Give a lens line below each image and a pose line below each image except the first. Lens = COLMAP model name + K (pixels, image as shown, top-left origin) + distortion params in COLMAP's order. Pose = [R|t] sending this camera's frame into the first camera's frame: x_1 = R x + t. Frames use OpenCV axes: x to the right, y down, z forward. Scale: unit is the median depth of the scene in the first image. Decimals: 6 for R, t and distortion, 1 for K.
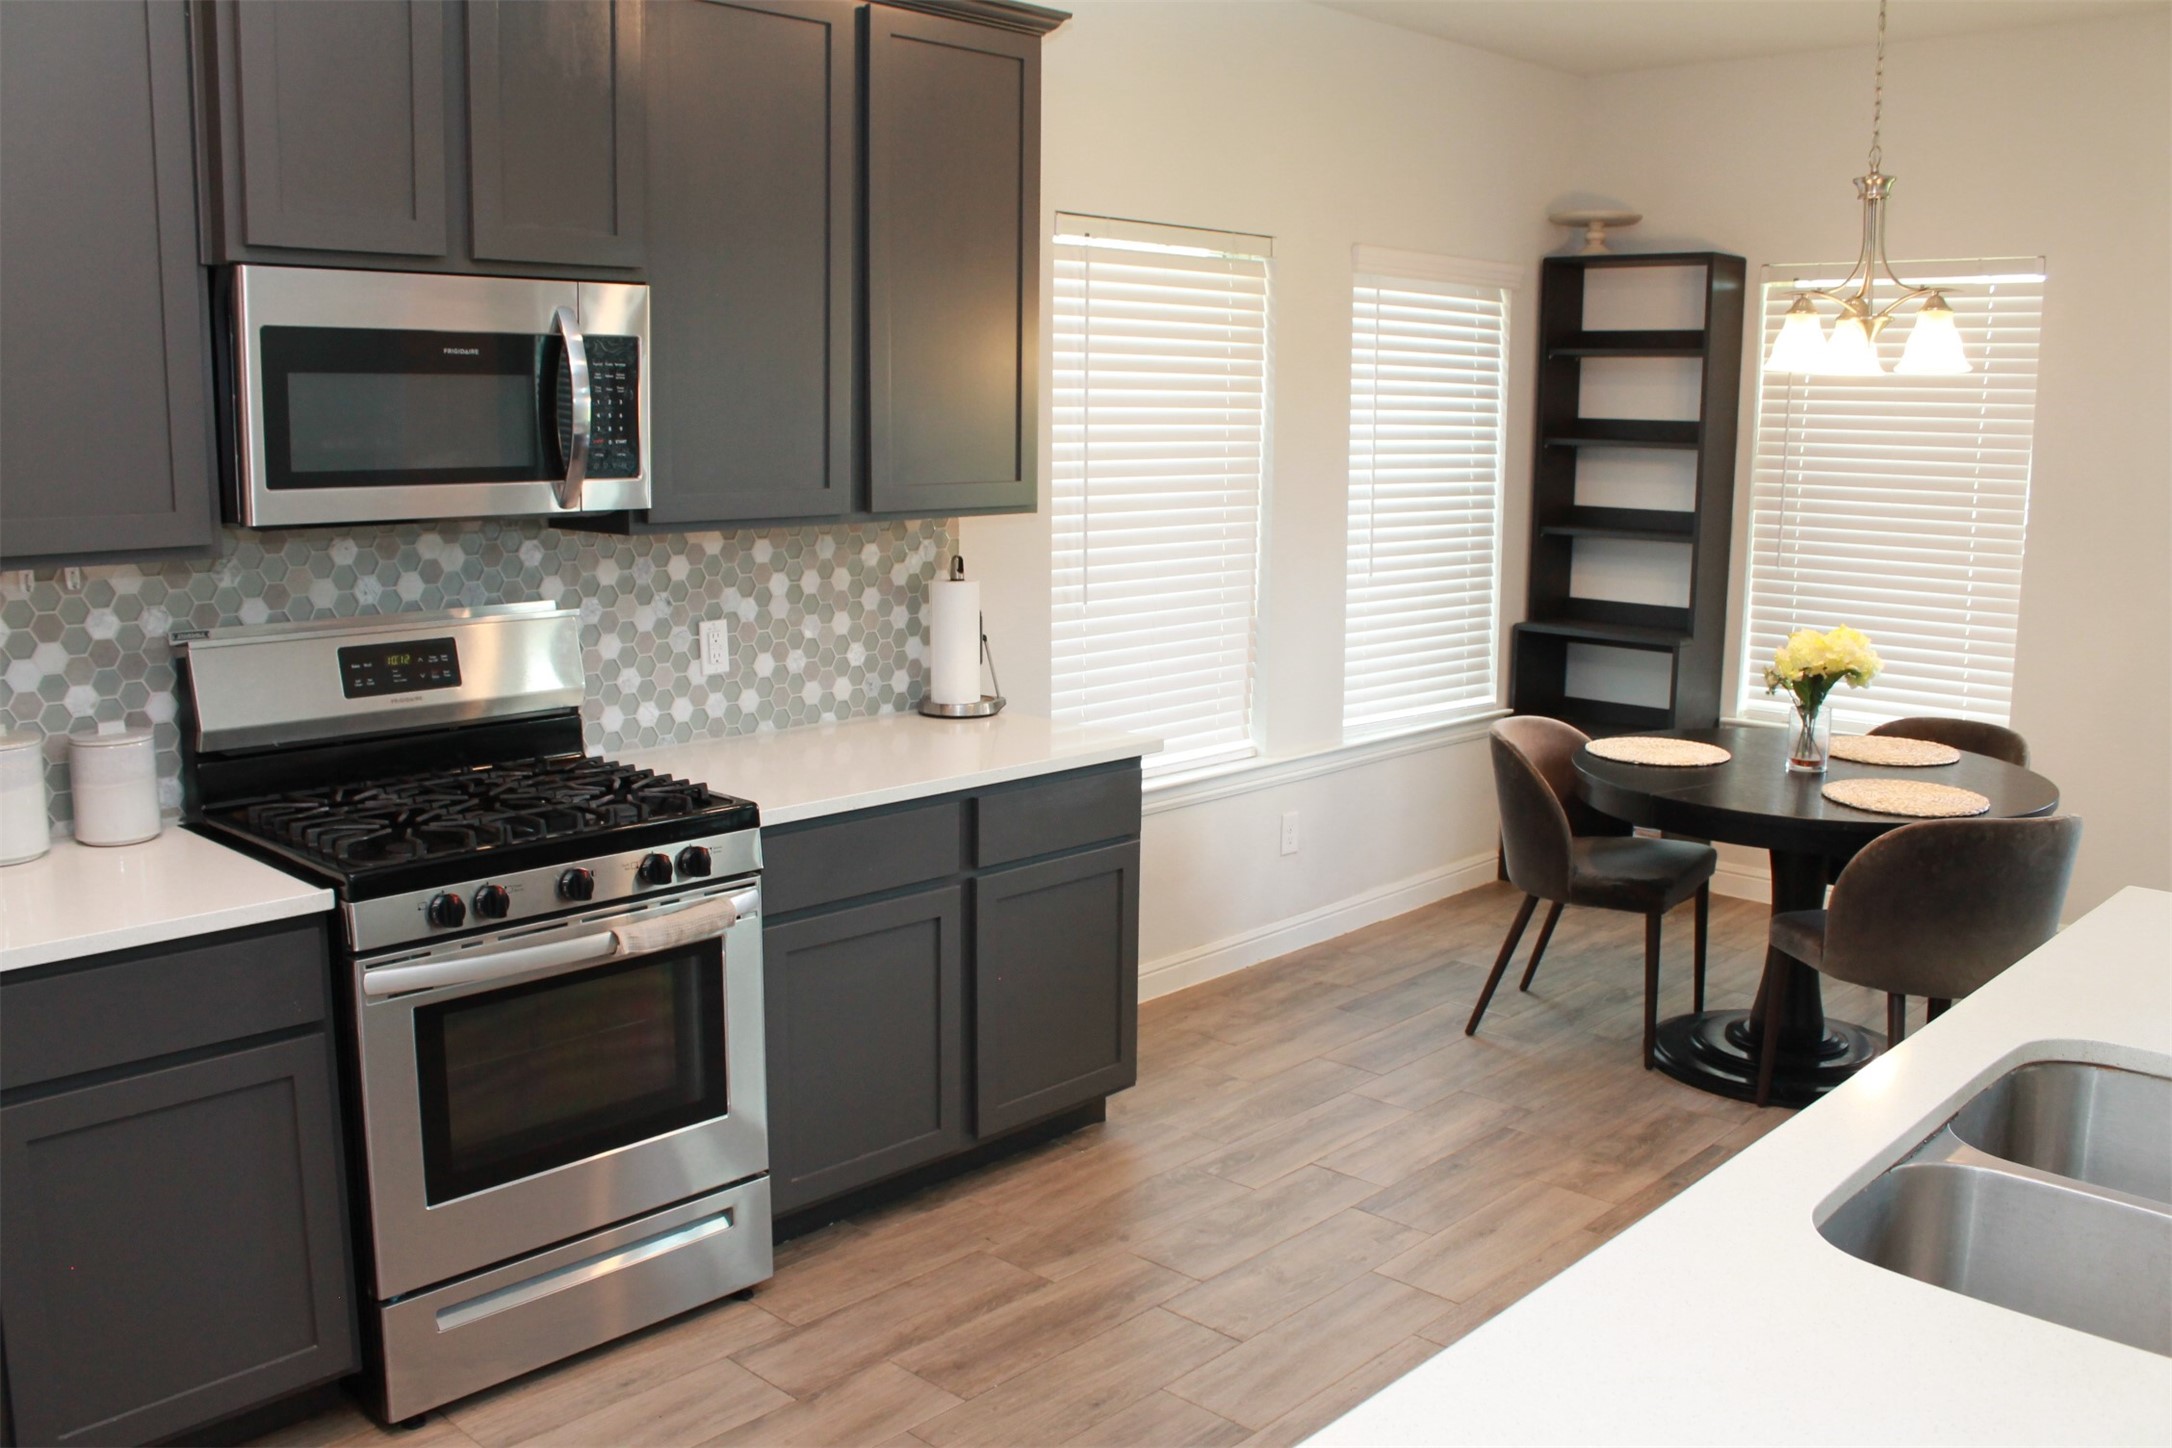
lens RADIAL K [[1829.4, 0, 1086.0], [0, 1829.4, 724.0], [0, 0, 1]] dist [-0.166965, 0.144789]
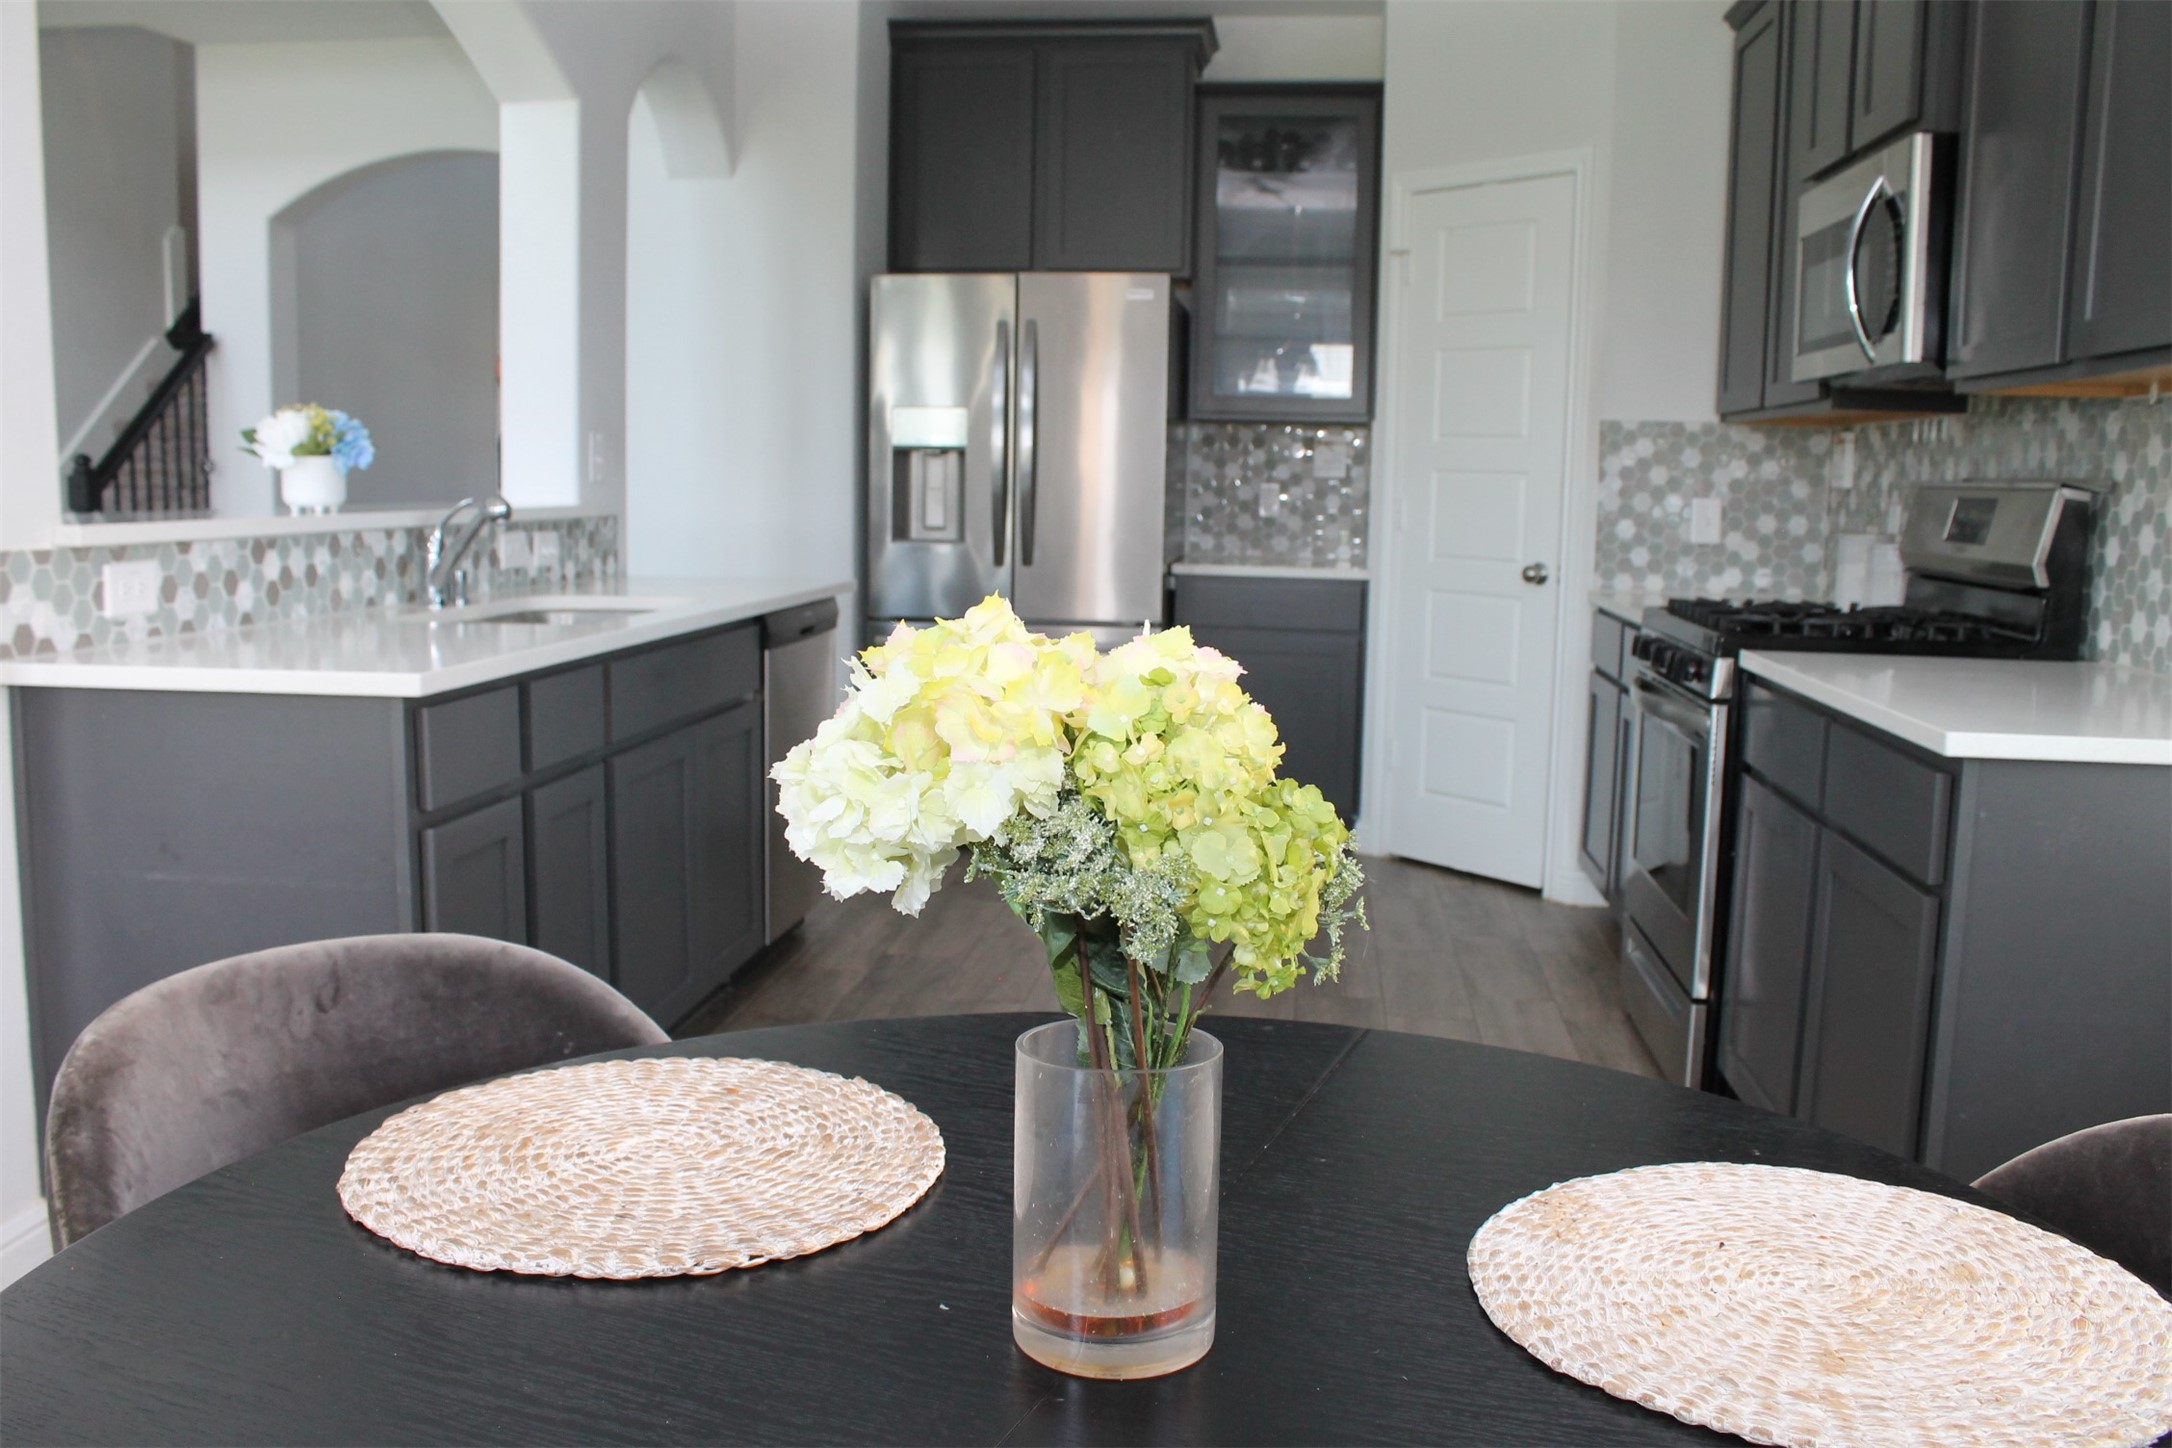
lens RADIAL K [[1829.4, 0, 1086.0], [0, 1829.4, 724.0], [0, 0, 1]] dist [-0.166965, 0.144789]
pose [[-0.801903, 0.055639, -0.594858, 0.590169], [-0.126296, 0.957368, 0.259800, -0.104880], [0.583953, 0.283463, -0.760689, 1.292587]]
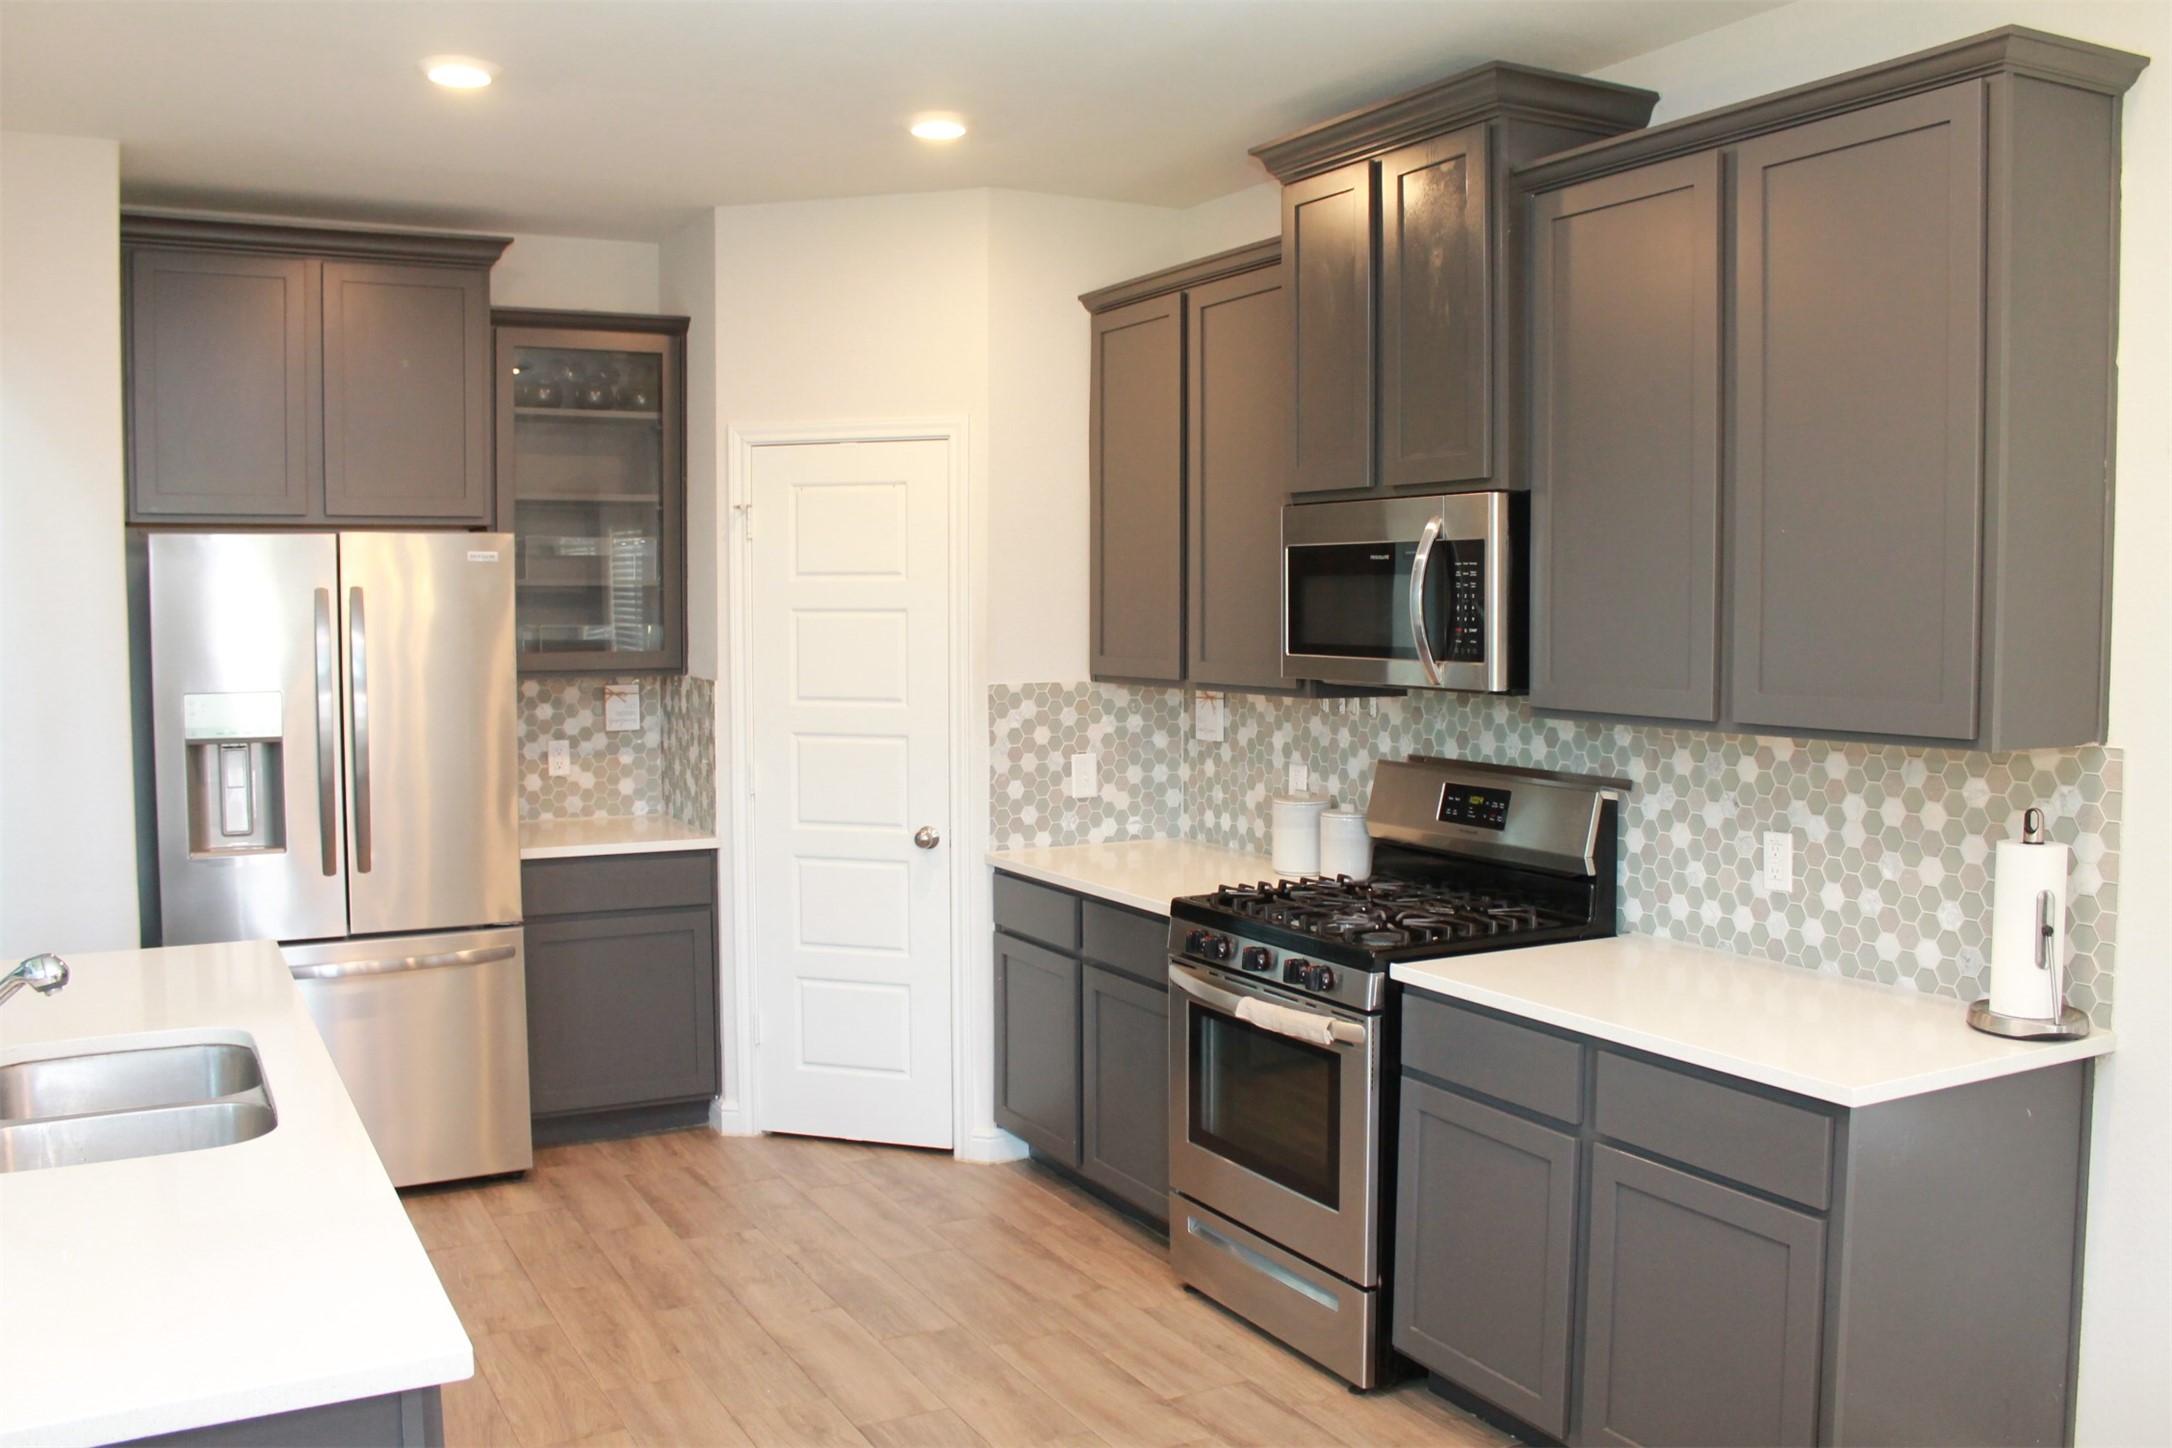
lens RADIAL K [[1829.4, 0, 1086.0], [0, 1829.4, 724.0], [0, 0, 1]] dist [-0.166965, 0.144789]
pose [[-0.301652, 0.053875, -0.951895, 0.756688], [-0.163083, 0.980772, 0.107190, -0.150443], [0.939367, 0.187572, -0.287066, 0.920256]]
